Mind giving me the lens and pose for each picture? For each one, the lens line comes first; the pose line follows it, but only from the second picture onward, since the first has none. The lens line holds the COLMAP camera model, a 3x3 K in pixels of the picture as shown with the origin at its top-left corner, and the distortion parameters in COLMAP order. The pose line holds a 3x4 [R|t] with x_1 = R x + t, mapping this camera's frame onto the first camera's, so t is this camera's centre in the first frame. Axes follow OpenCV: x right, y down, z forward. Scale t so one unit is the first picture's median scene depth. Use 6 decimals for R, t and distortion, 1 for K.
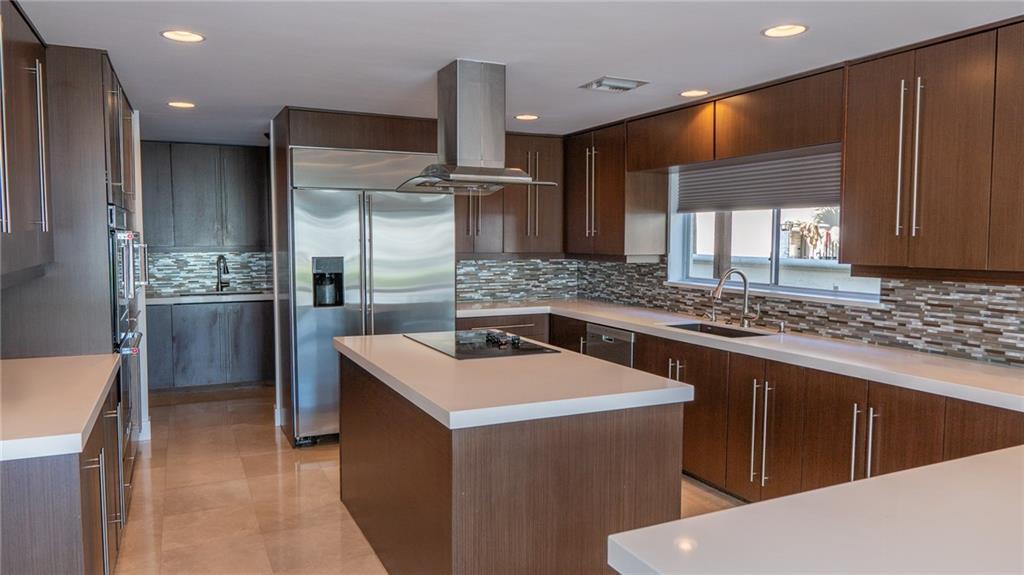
lens RADIAL K [[700.9, 0, 512.0], [0, 700.9, 287.5], [0, 0, 1]] dist [0.000621, -0.002790]
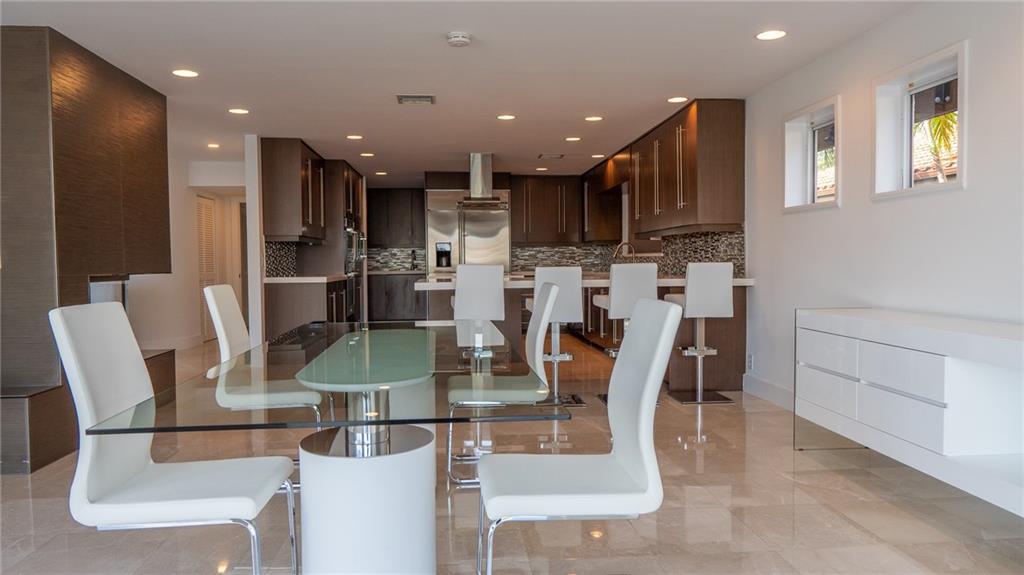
lens RADIAL K [[707.5, 0, 512.0], [0, 707.5, 287.5], [0, 0, 1]] dist [-0.007023, 0.001694]
pose [[0.938534, 0.002704, -0.345177, 0.588125], [-0.015156, 0.999328, -0.033379, 0.140713], [0.344855, 0.036559, 0.937944, -0.795304]]
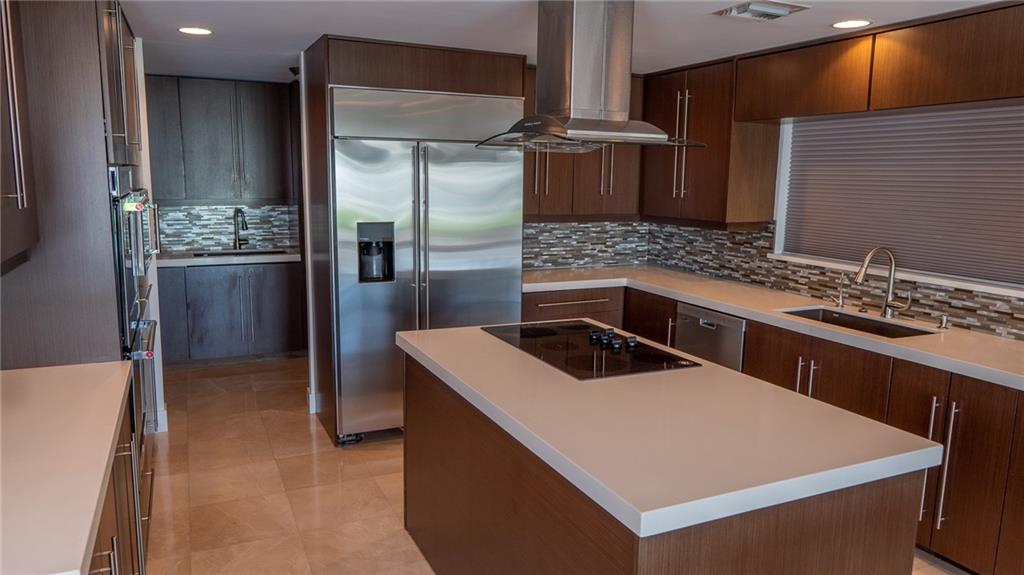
lens RADIAL K [[700.9, 0, 512.0], [0, 700.9, 287.5], [0, 0, 1]] dist [0.000621, -0.002790]
pose [[0.999899, 0.013854, -0.003295, -0.089680], [-0.013516, 0.996138, 0.086753, -0.037370], [0.004484, -0.086700, 0.996224, 0.155387]]
